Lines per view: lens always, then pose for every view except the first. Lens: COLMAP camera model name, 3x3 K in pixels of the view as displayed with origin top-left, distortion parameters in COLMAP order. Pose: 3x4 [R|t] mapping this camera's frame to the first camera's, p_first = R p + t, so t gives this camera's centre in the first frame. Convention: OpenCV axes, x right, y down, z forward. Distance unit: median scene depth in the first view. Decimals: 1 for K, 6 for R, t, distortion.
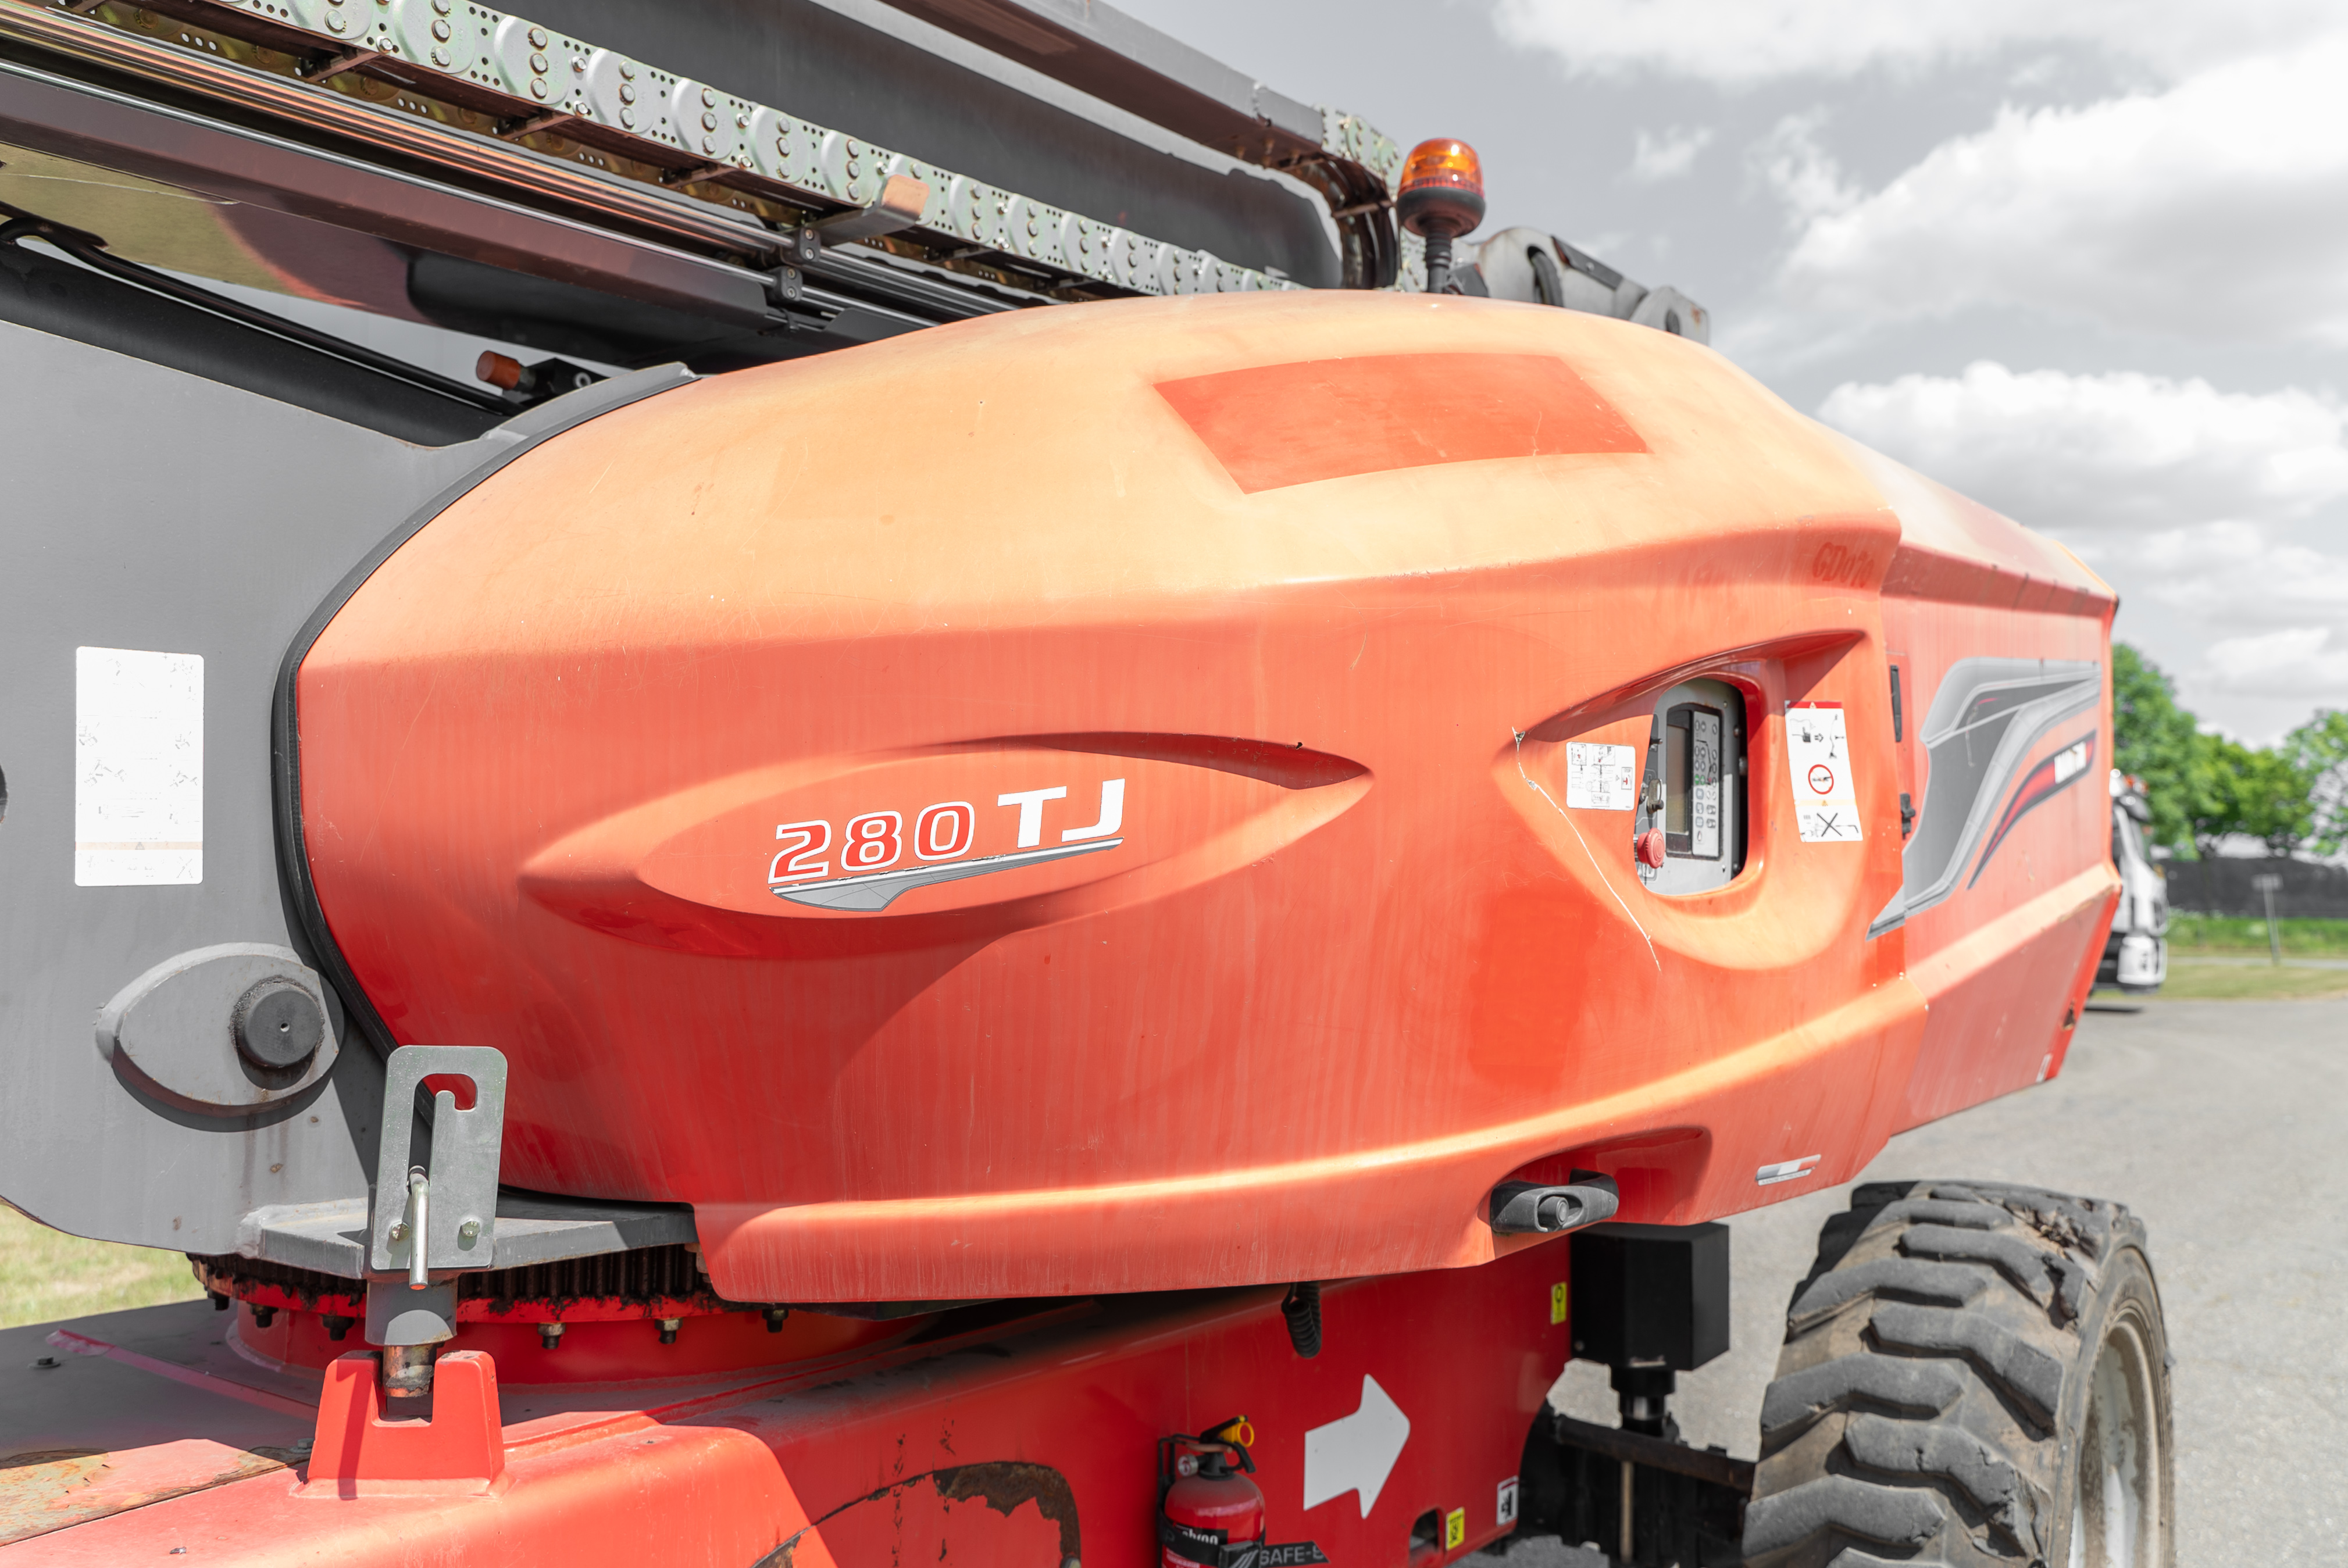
lens RADIAL K [[1966.3, 0, 1258.9], [0, 1966.3, 775.6], [0, 0, 1]] dist [0.008538, -0.009590]
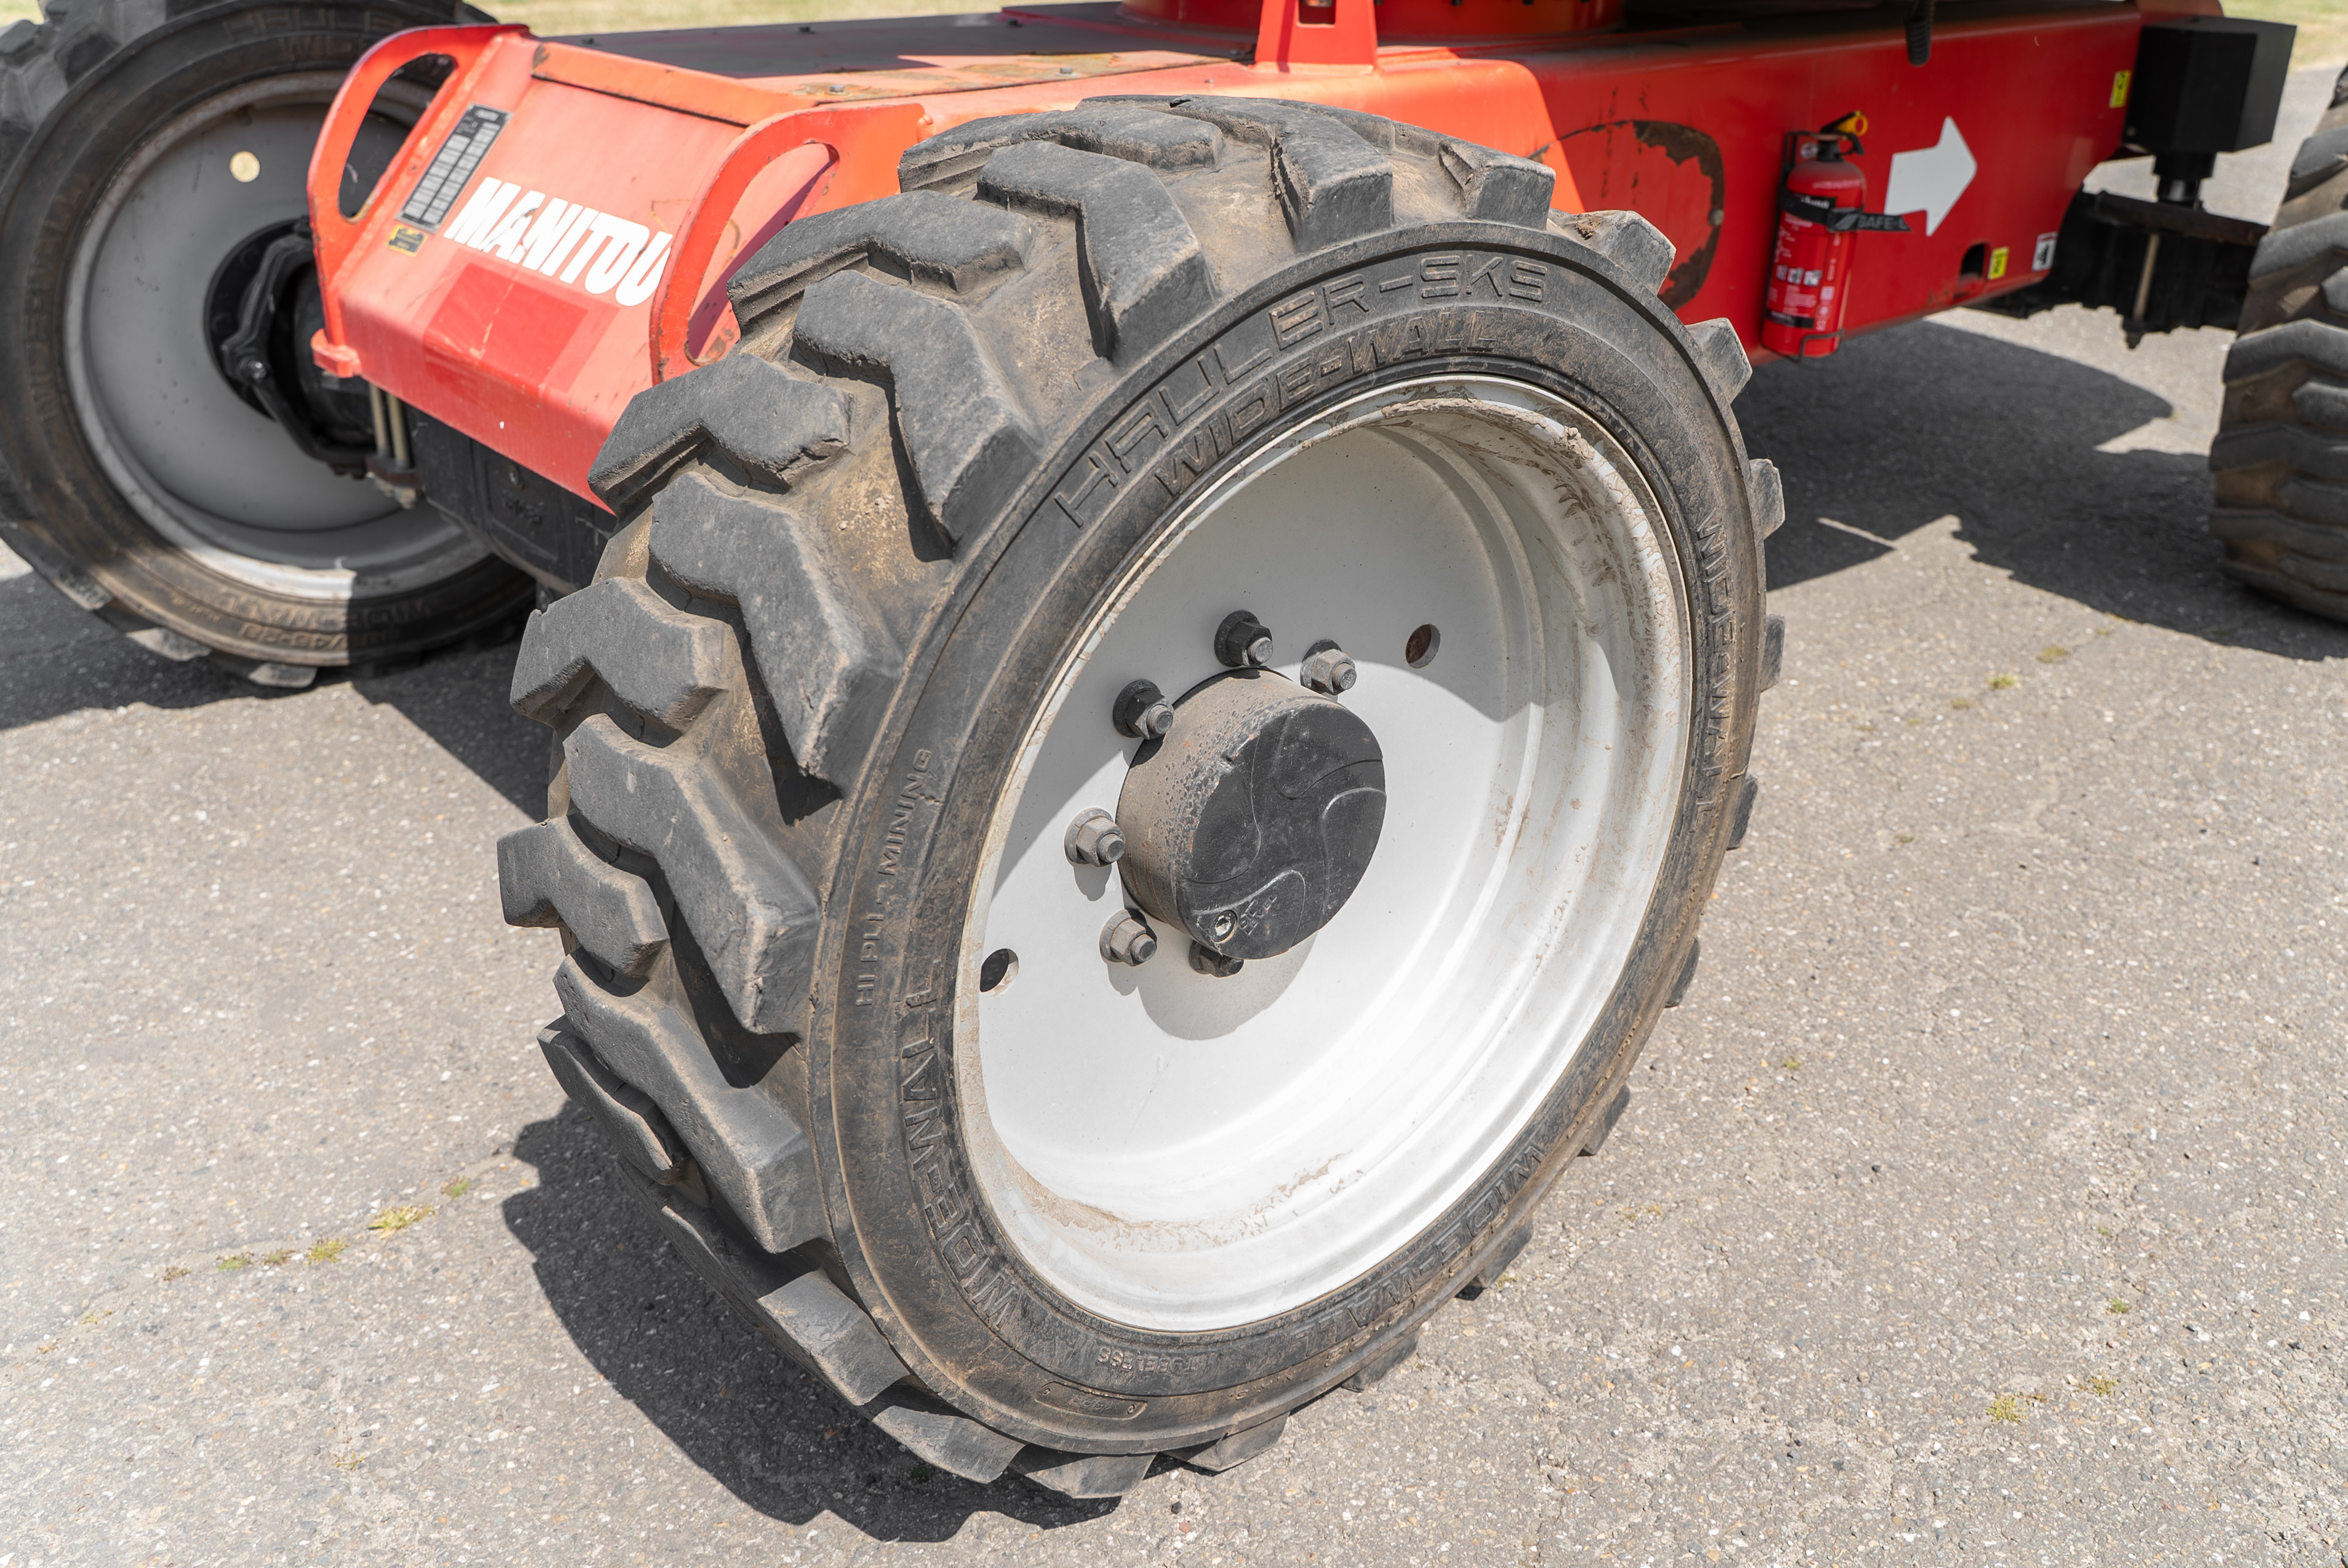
lens RADIAL K [[1966.4, 0, 1258.9], [0, 1966.4, 775.6], [0, 0, 1]] dist [0.008538, -0.009590]
pose [[0.972490, 0.097576, -0.211523, -0.074797], [0.019181, 0.871416, 0.490169, 0.065917], [0.232153, -0.480742, 0.845572, -0.386308]]
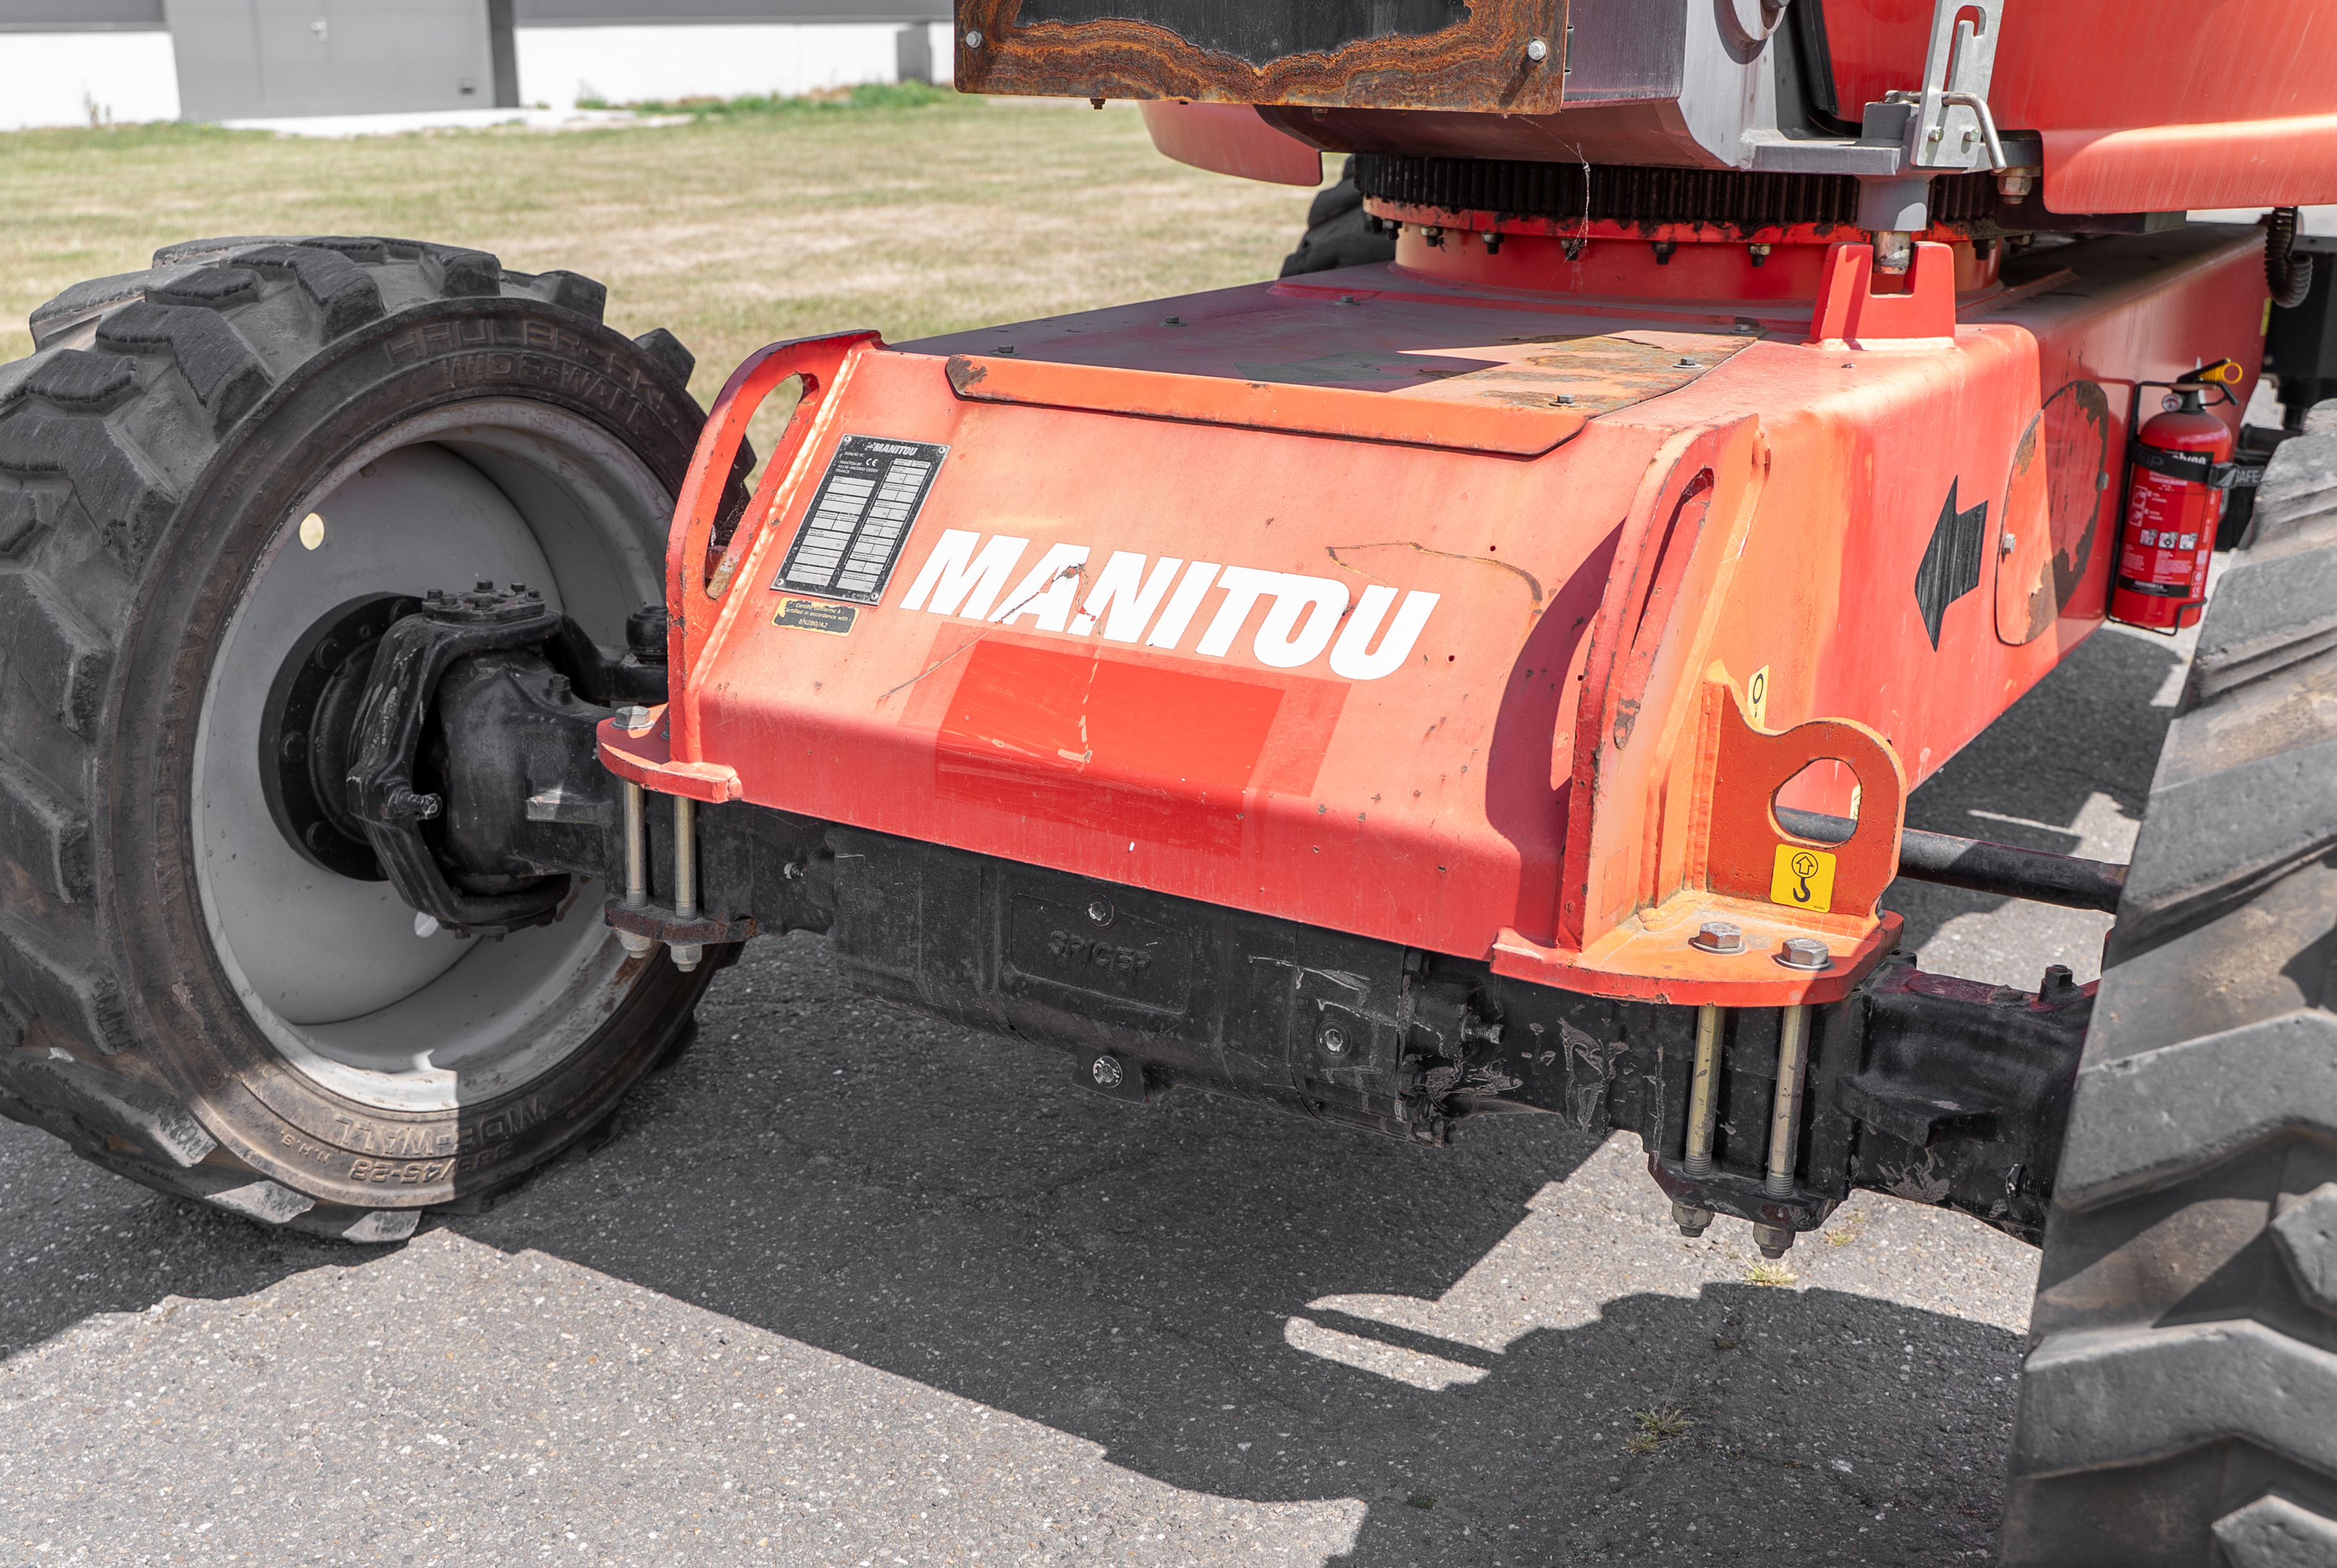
lens RADIAL K [[2528.9, 0, 1174.6], [0, 2528.9, 841.7], [0, 0, 1]] dist [0.009754, -0.031268]
pose [[0.998913, -0.025992, 0.038691, -0.689457], [0.009572, 0.926776, 0.375492, 0.026219], [-0.045618, -0.374714, 0.926018, -0.447927]]
